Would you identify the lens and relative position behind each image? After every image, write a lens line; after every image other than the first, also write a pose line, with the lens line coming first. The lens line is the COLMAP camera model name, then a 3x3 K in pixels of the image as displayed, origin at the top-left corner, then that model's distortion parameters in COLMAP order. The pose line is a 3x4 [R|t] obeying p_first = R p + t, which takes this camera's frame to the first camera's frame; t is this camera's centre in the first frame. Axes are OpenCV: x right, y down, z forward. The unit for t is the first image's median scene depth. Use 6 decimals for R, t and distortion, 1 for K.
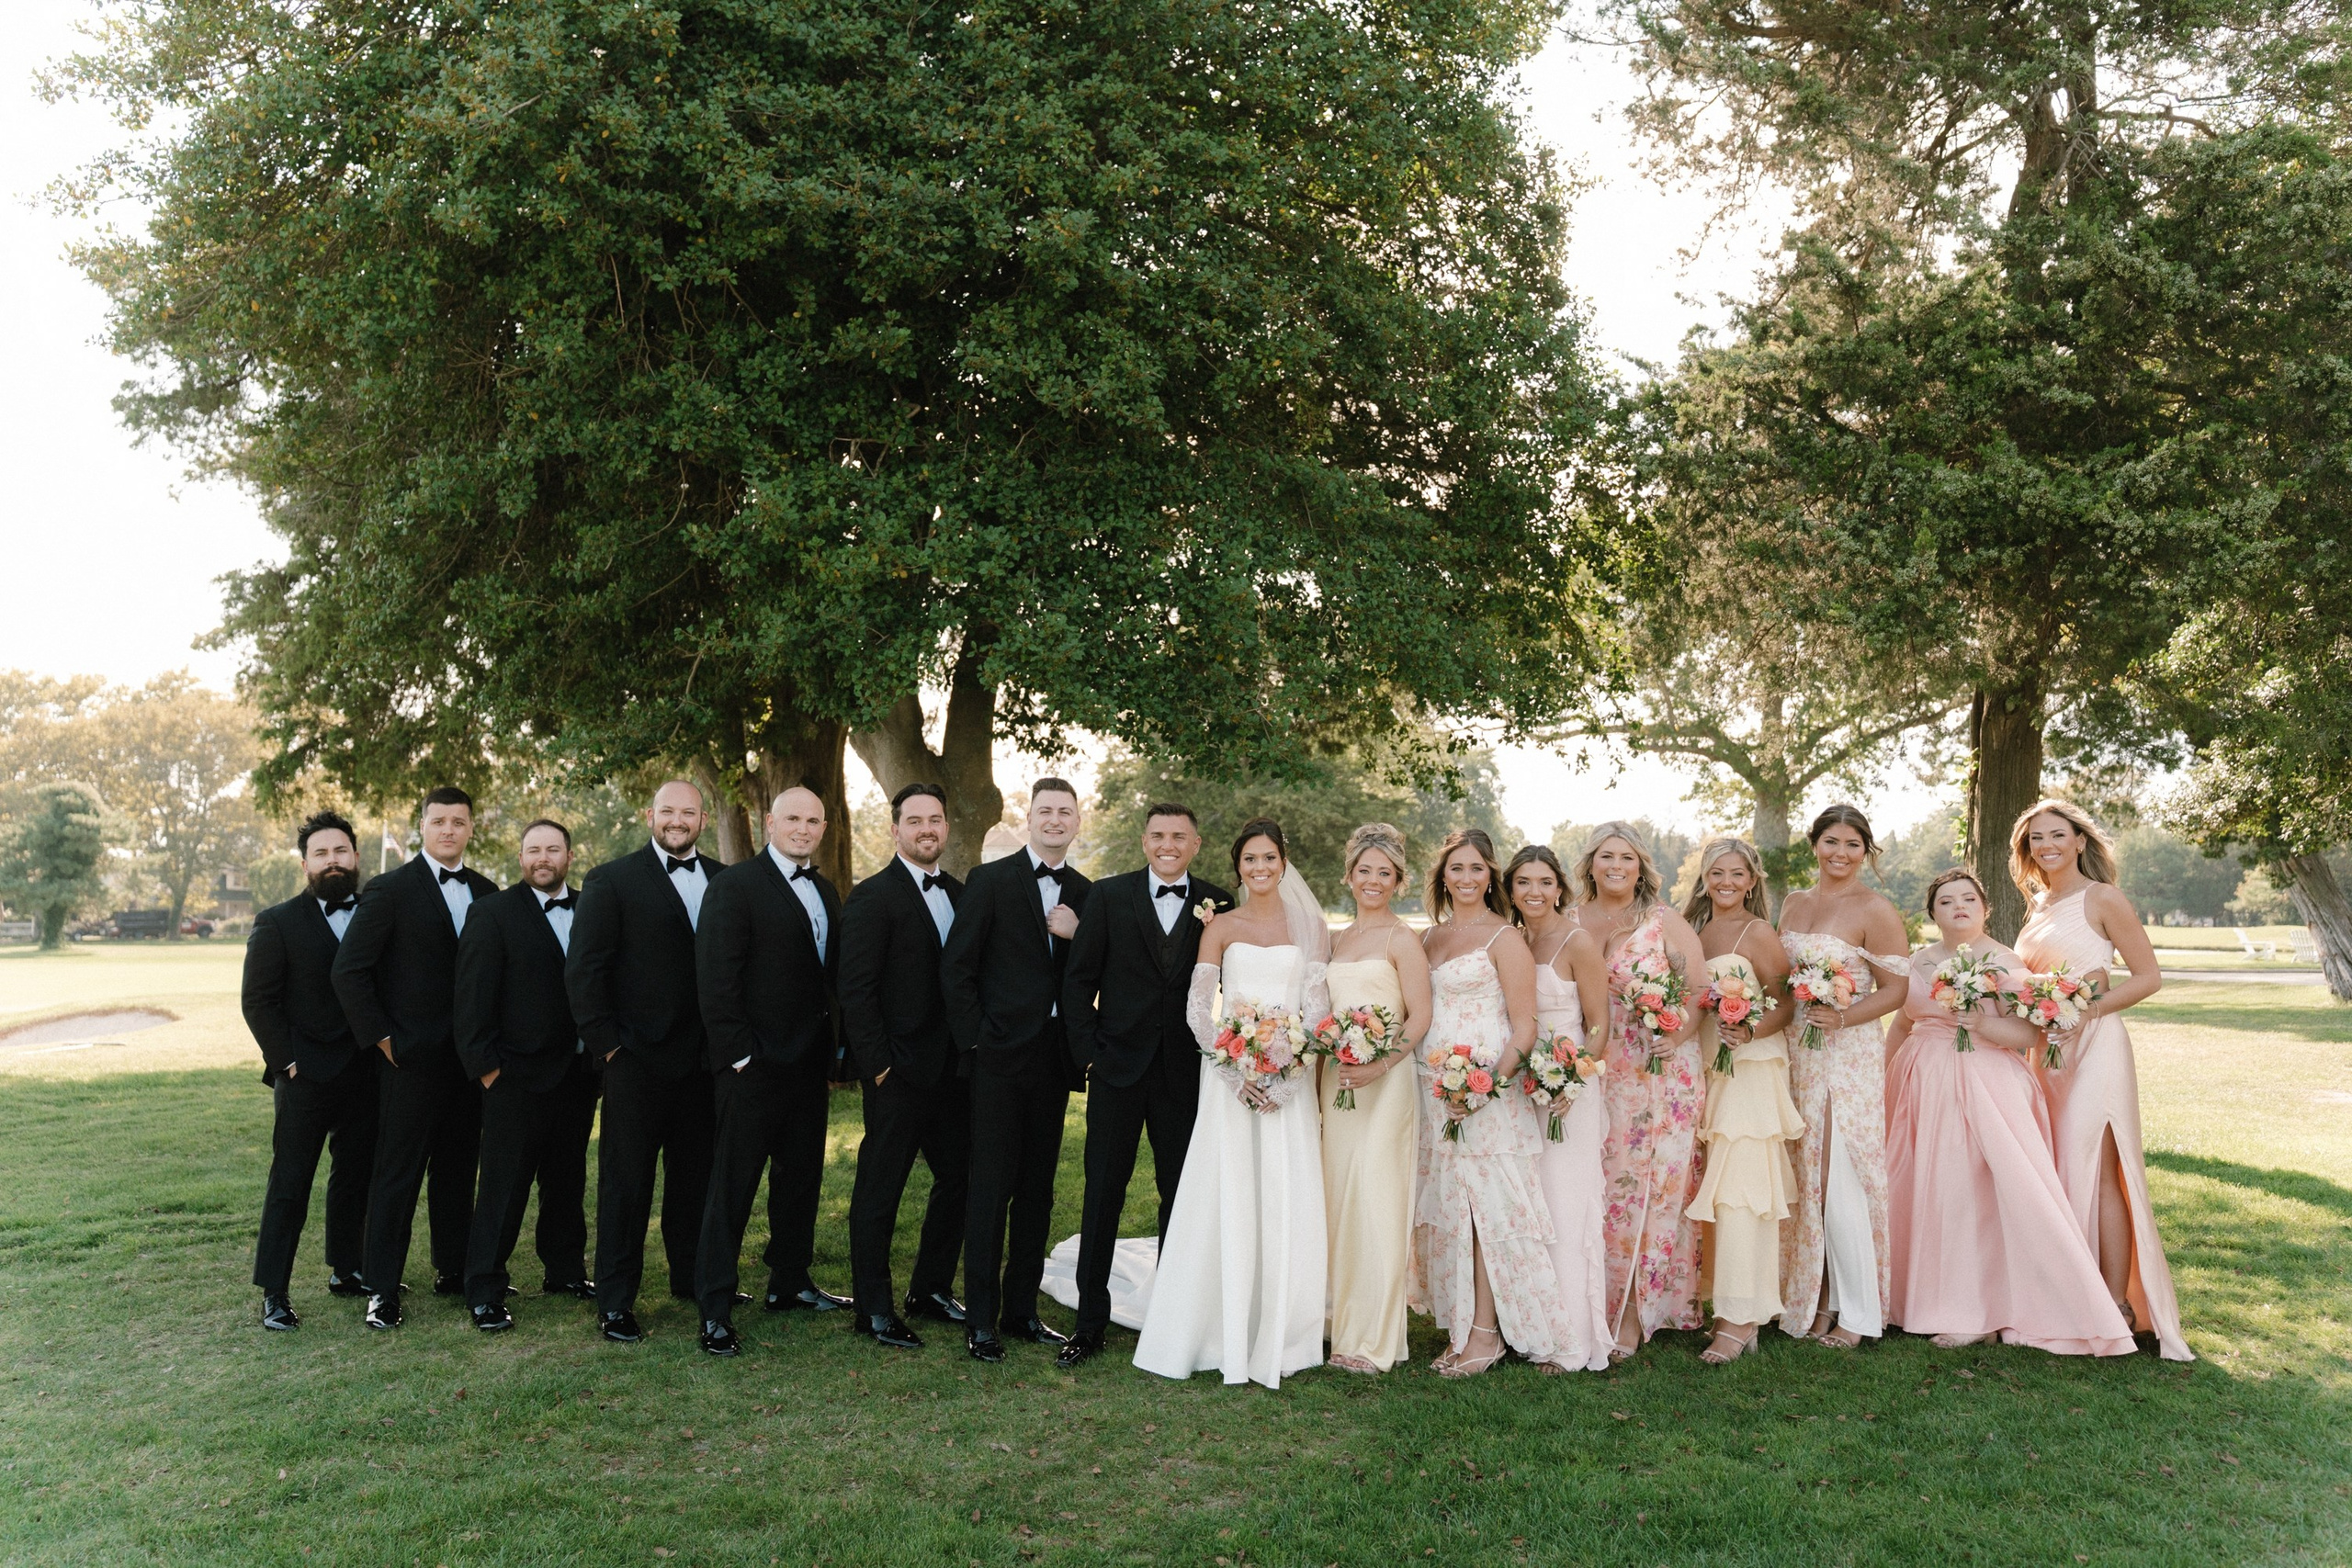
lens RADIAL K [[1883.4, 0, 1133.9], [0, 1883.4, 789.5], [0, 0, 1]] dist [0.003378, -0.027007]
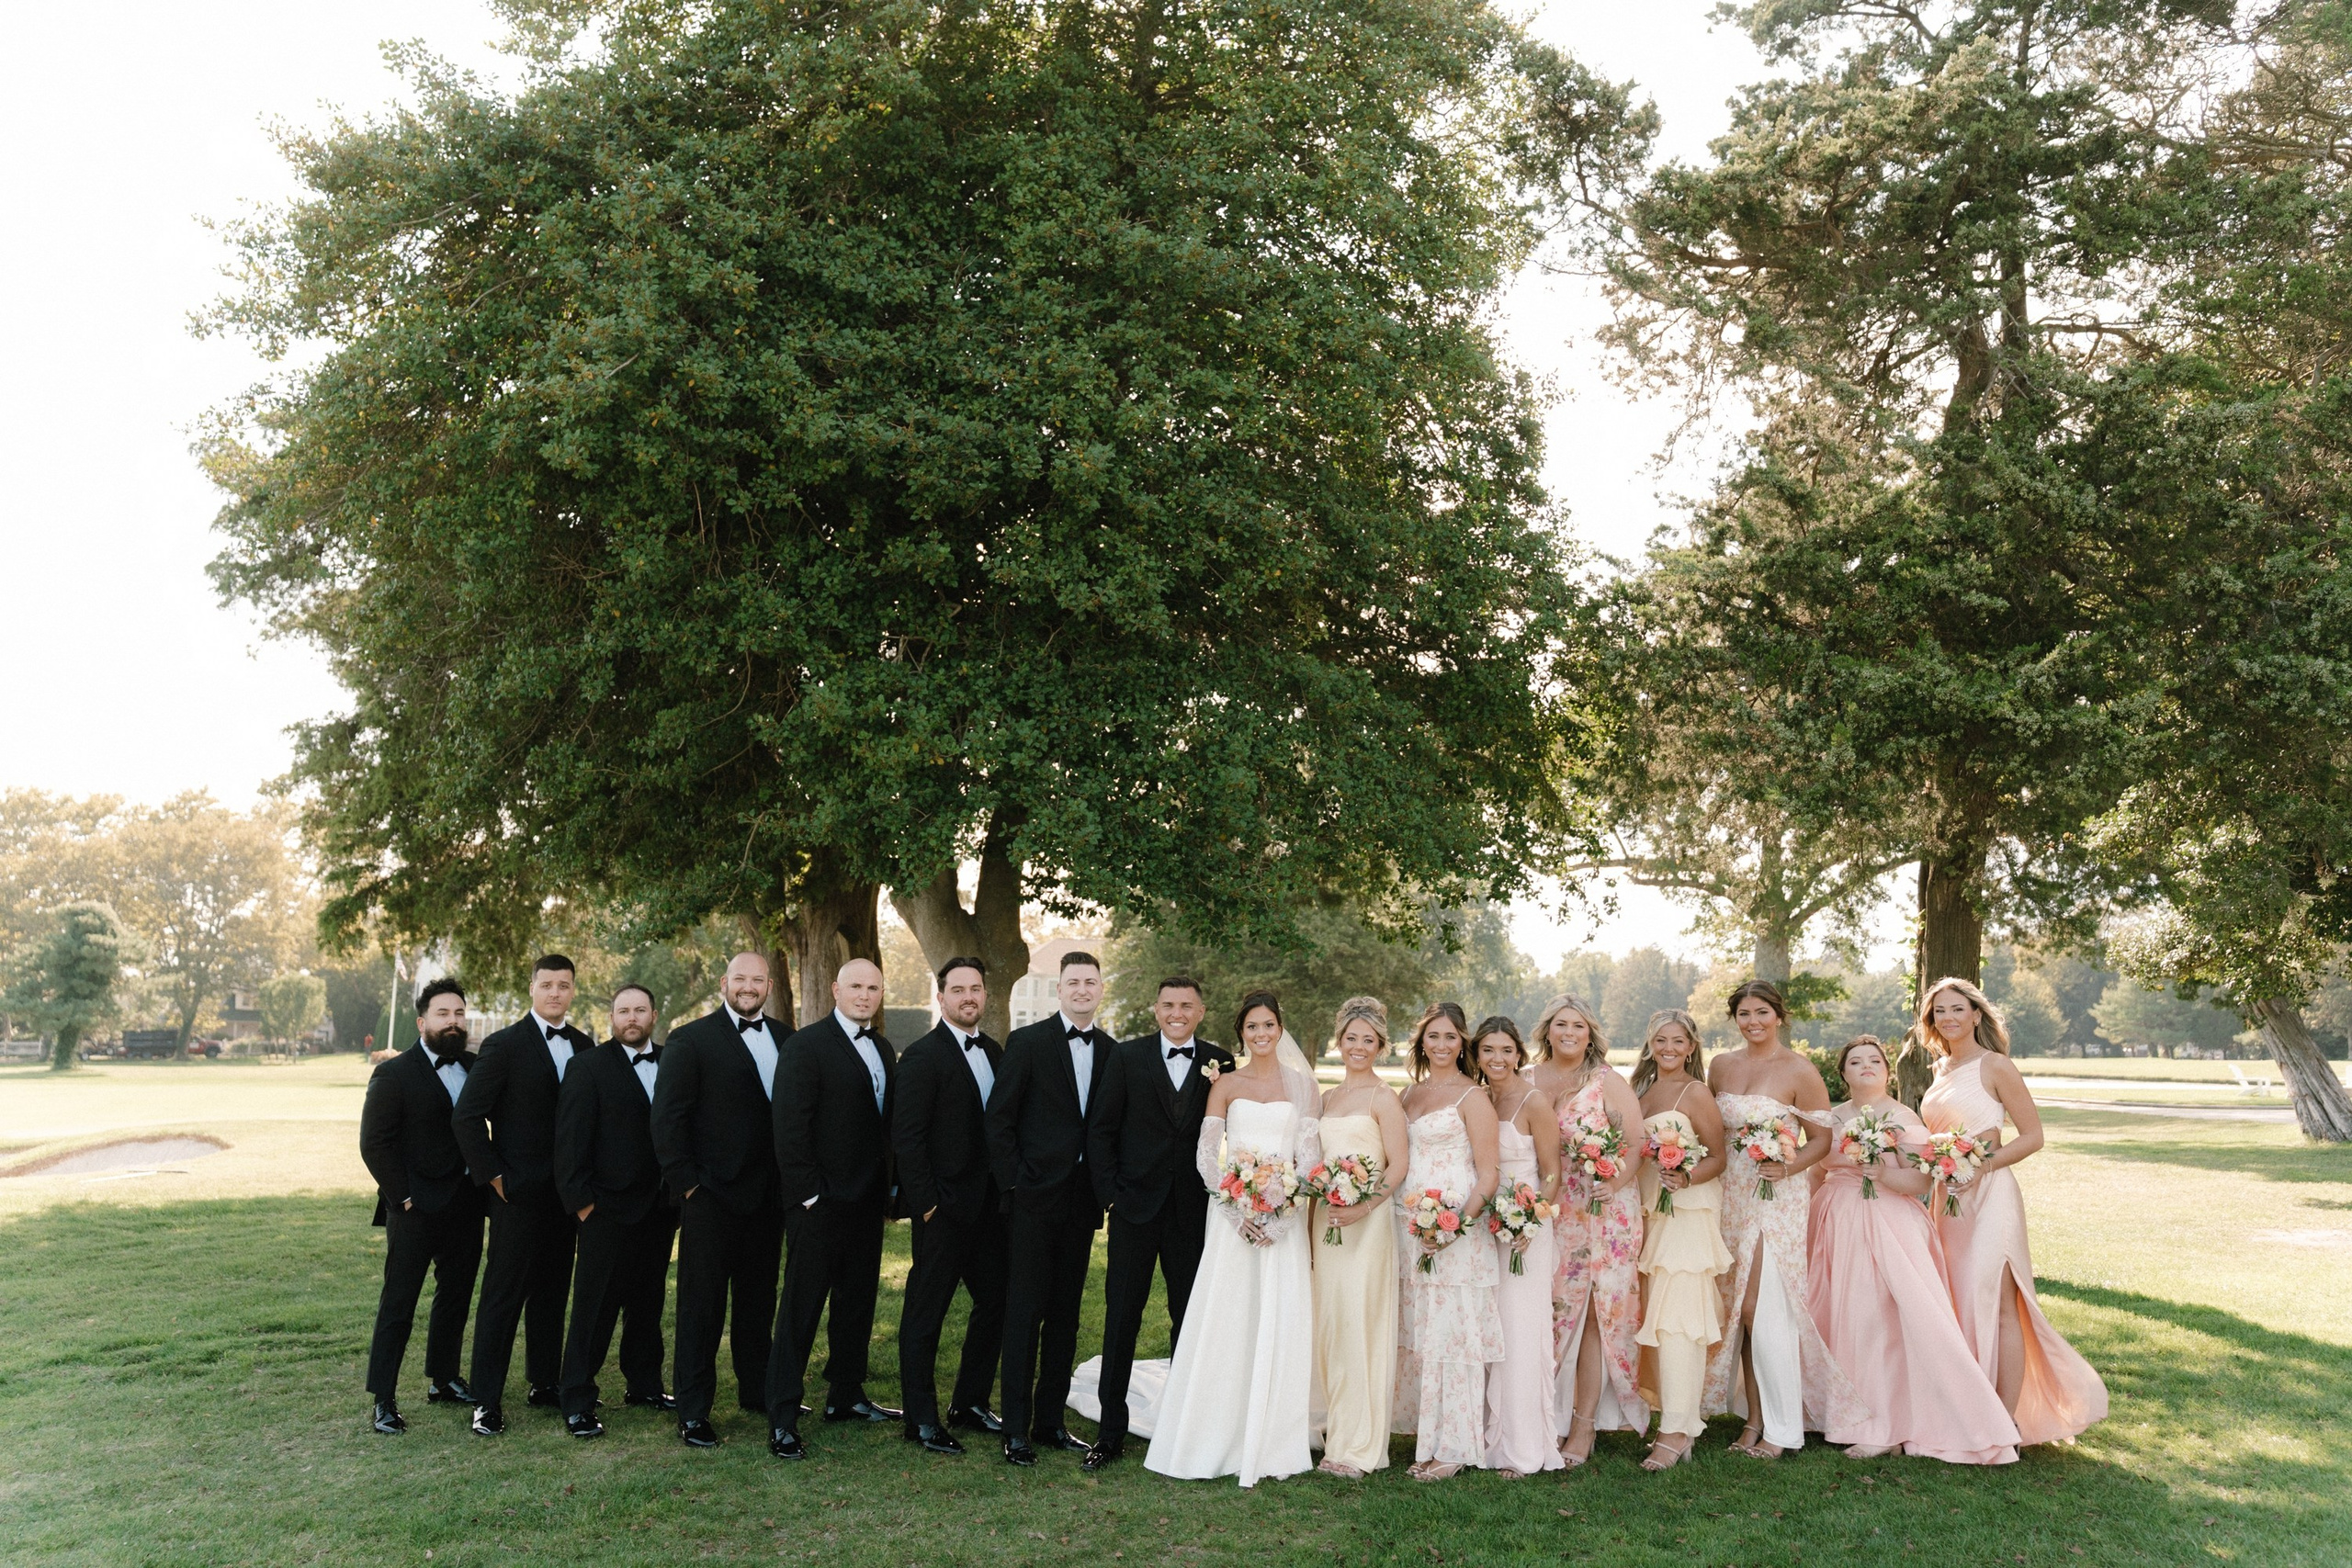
lens RADIAL K [[1883.4, 0, 1155.3], [0, 1883.4, 784.6], [0, 0, 1]] dist [0.003378, -0.027007]
pose [[0.999959, 0.007206, 0.005472, -0.003617], [-0.006818, 0.997667, -0.067921, -0.022840], [-0.005949, 0.067881, 0.997676, -0.119655]]
